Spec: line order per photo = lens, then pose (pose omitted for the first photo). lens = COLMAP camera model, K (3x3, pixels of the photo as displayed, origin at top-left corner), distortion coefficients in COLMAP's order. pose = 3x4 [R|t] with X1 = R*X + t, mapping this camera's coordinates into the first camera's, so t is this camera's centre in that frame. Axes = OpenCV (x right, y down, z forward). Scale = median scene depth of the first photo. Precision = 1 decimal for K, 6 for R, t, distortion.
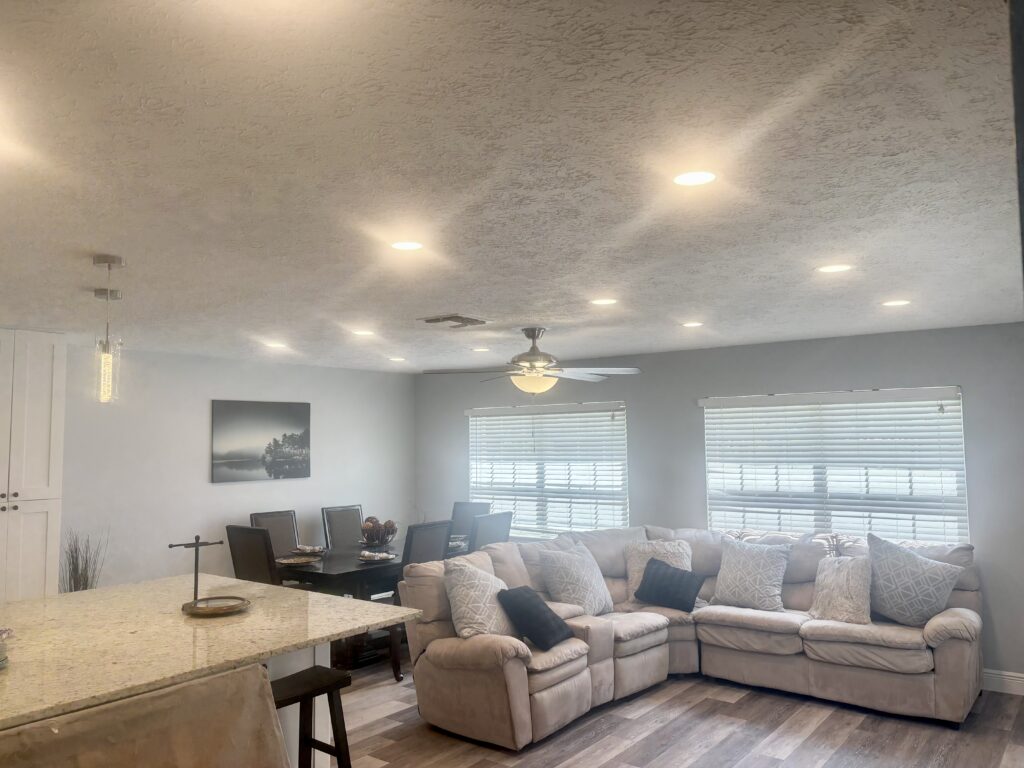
lens RADIAL K [[797.0, 0, 512.0], [0, 797.0, 384.0], [0, 0, 1]] dist [0.012179, 0.007203]
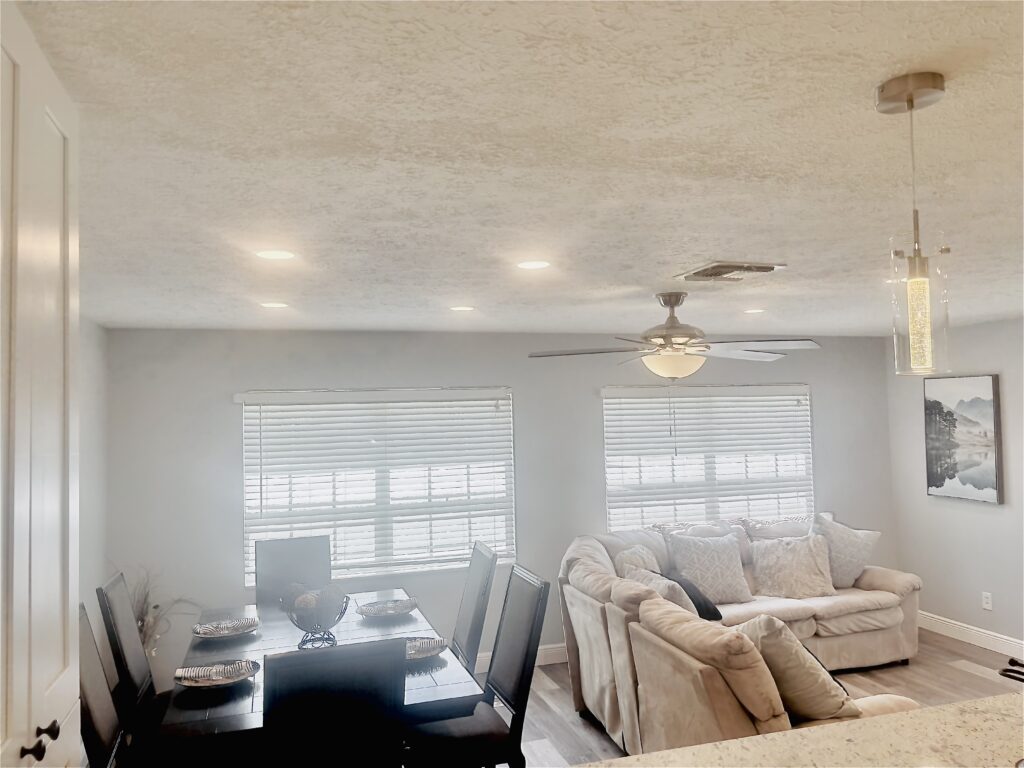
lens RADIAL K [[776.0, 0, 565.7], [0, 776.0, 386.0], [0, 0, 1]] dist [0.067349, -0.005438]
pose [[0.541076, 0.028717, 0.840483, -0.536417], [-0.045758, 0.998942, -0.004674, 0.022129], [-0.839728, -0.035930, 0.541818, 0.553873]]
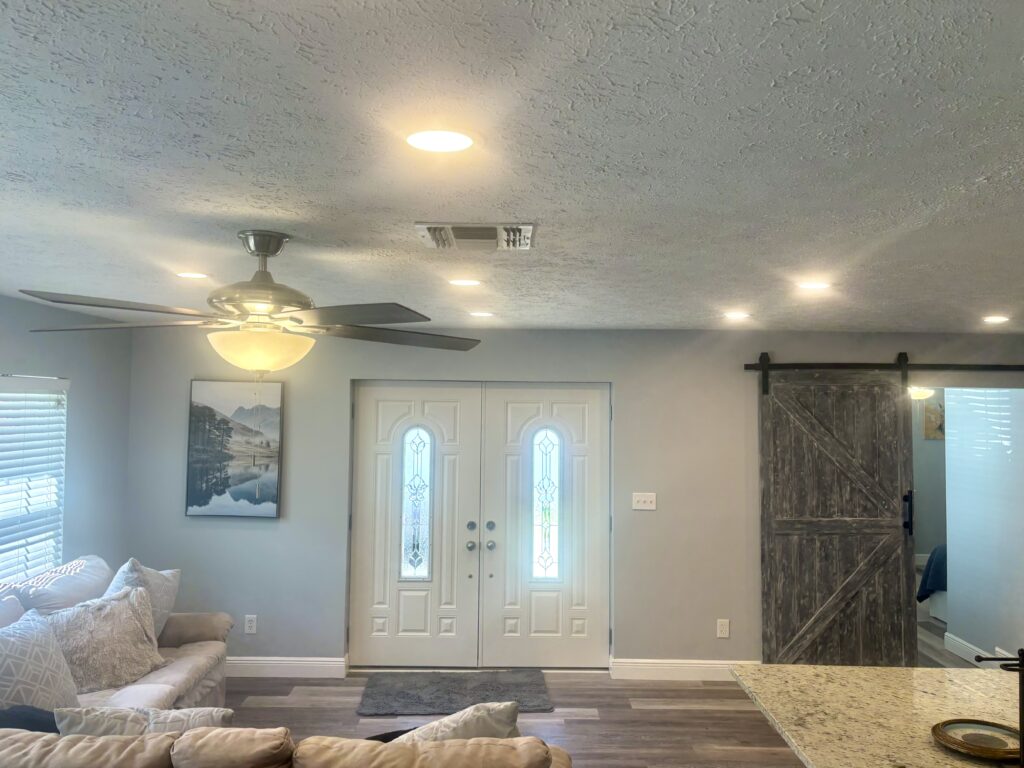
lens RADIAL K [[797.0, 0, 512.0], [0, 797.0, 384.0], [0, 0, 1]] dist [0.012179, 0.007203]
pose [[-0.608362, 0.023193, 0.793321, -0.354410], [-0.068389, 0.994323, -0.081514, 0.038197], [-0.790708, -0.103844, -0.603322, 0.949369]]
